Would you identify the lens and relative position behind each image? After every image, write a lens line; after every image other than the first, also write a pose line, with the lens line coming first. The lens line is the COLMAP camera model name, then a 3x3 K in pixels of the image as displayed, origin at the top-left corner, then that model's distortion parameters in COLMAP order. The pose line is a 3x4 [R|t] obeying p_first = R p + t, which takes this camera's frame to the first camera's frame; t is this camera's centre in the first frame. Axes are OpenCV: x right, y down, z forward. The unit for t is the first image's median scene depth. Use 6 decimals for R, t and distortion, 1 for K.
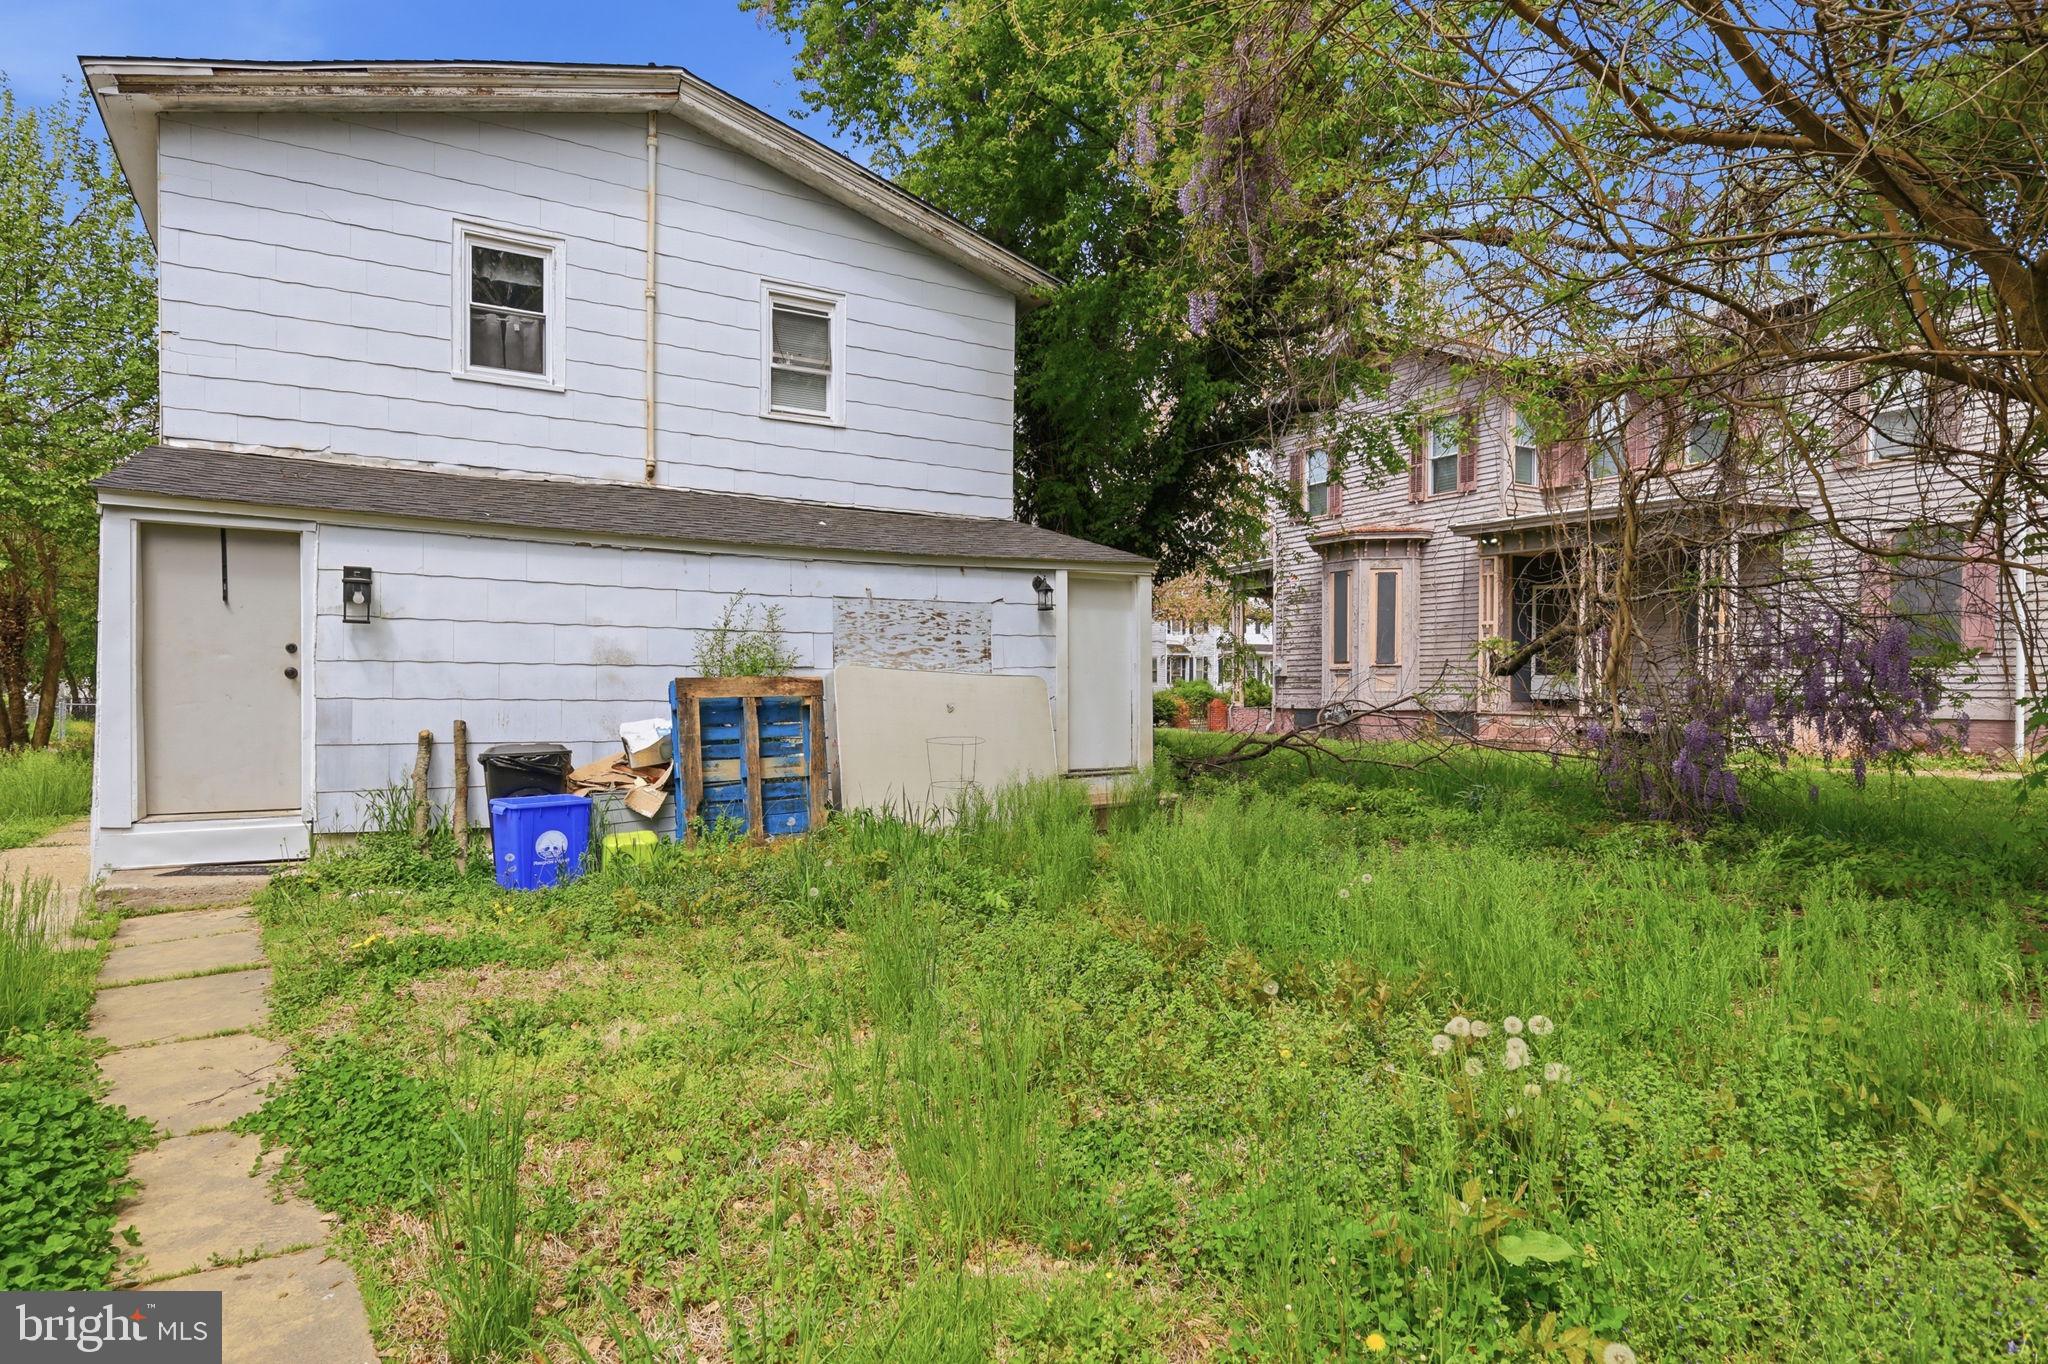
lens RADIAL K [[1093.5, 0, 1034.2], [0, 1093.5, 686.6], [0, 0, 1]] dist [0.005926, -0.001011]
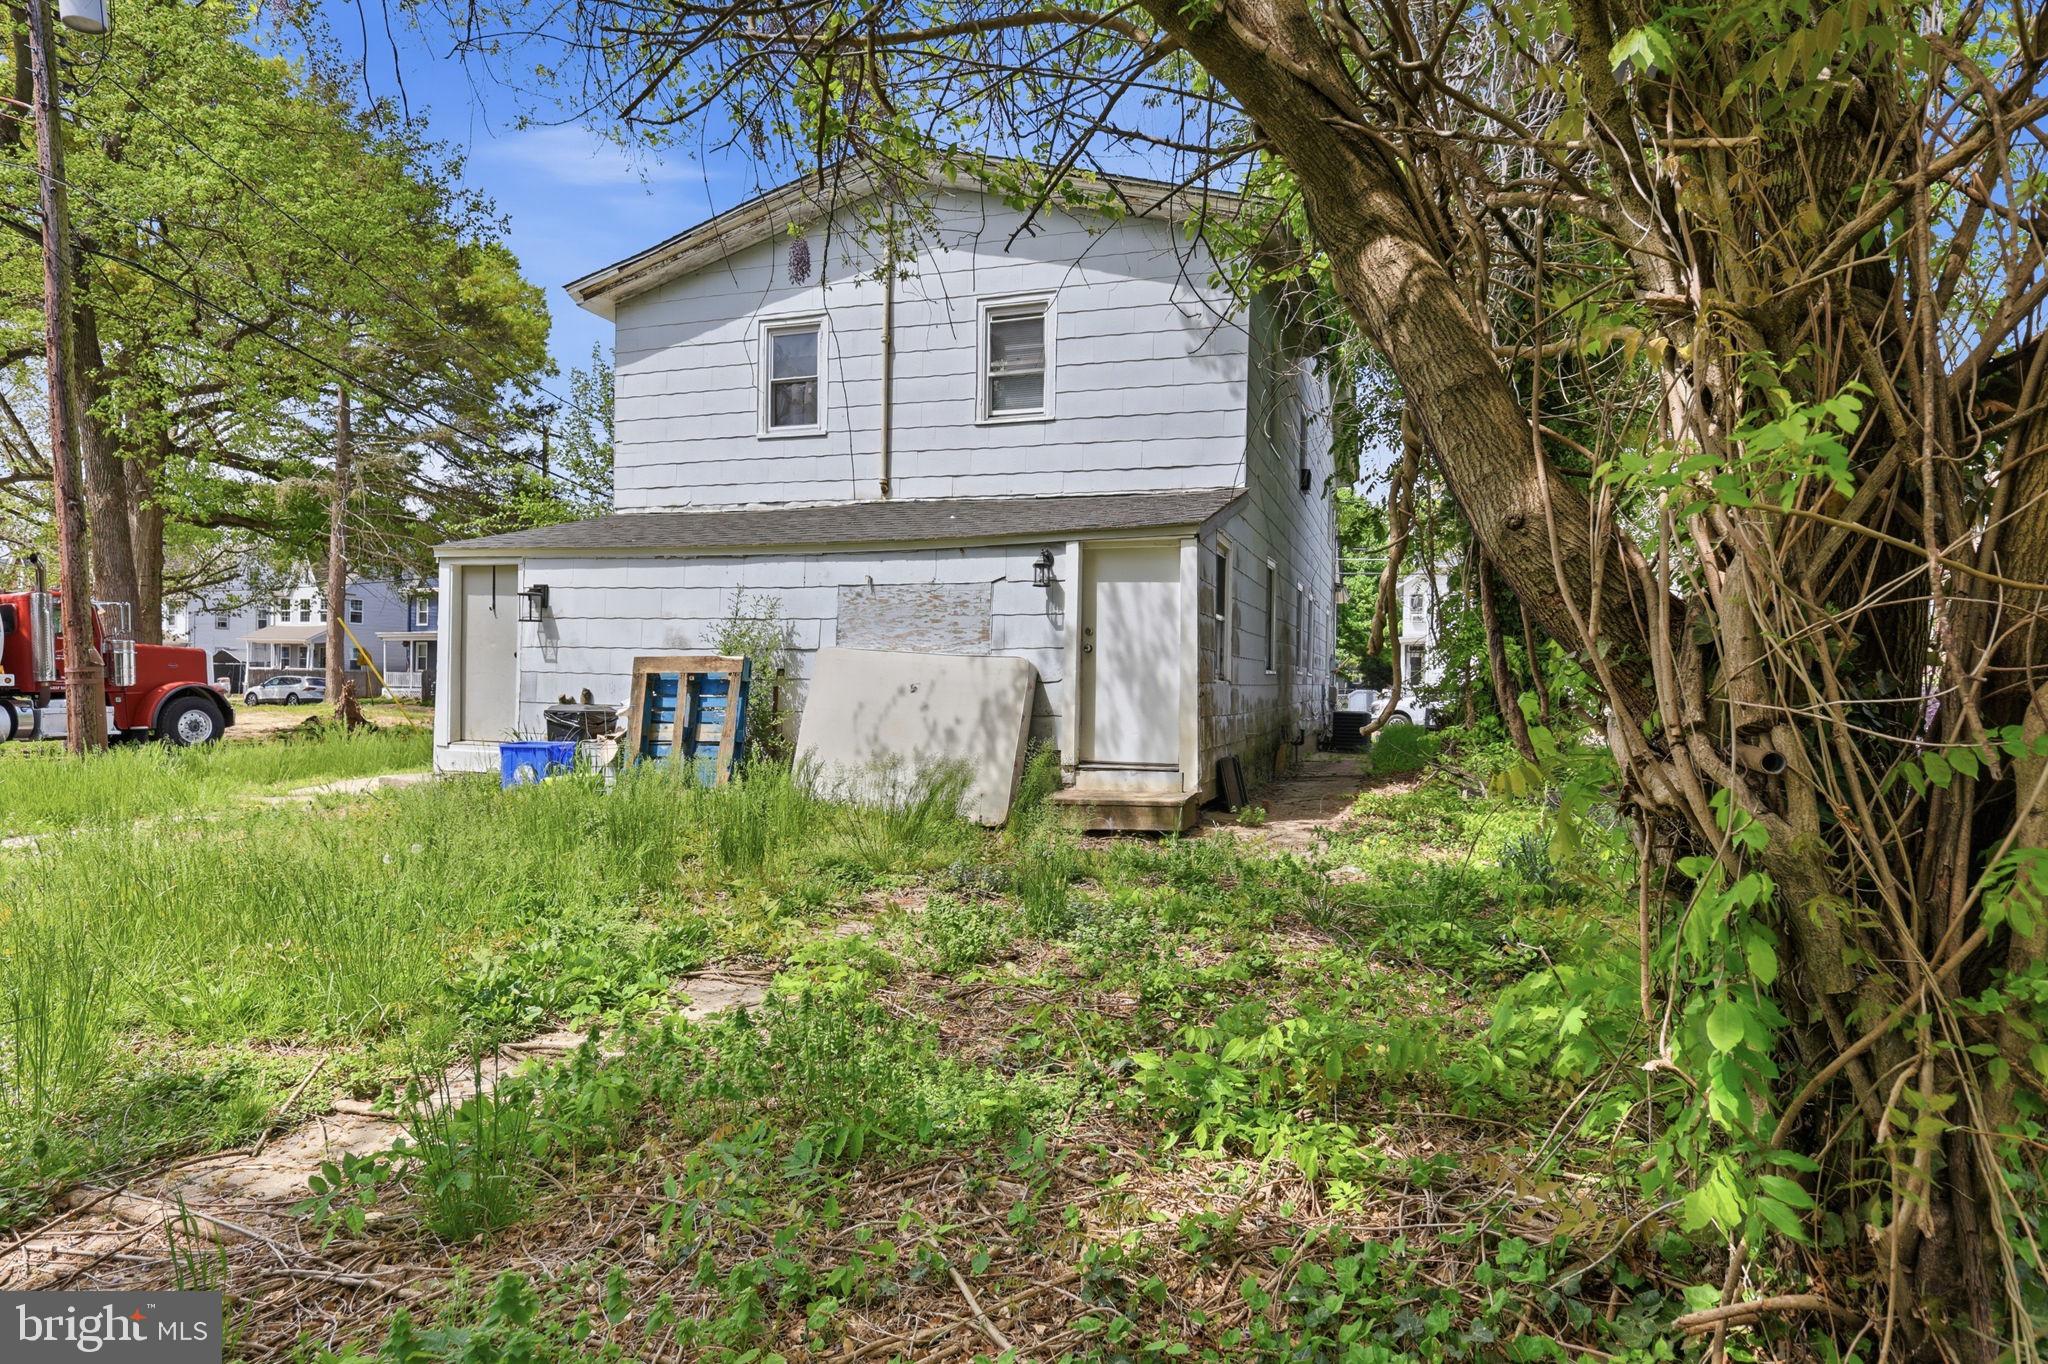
lens RADIAL K [[1093.5, 0, 1032.5], [0, 1093.5, 673.1], [0, 0, 1]] dist [0.005926, -0.001011]
pose [[0.661385, 0.002485, -0.750042, 0.701267], [-0.013490, 0.999872, -0.008582, 0.012599], [0.749925, 0.015794, 0.661334, 0.368017]]
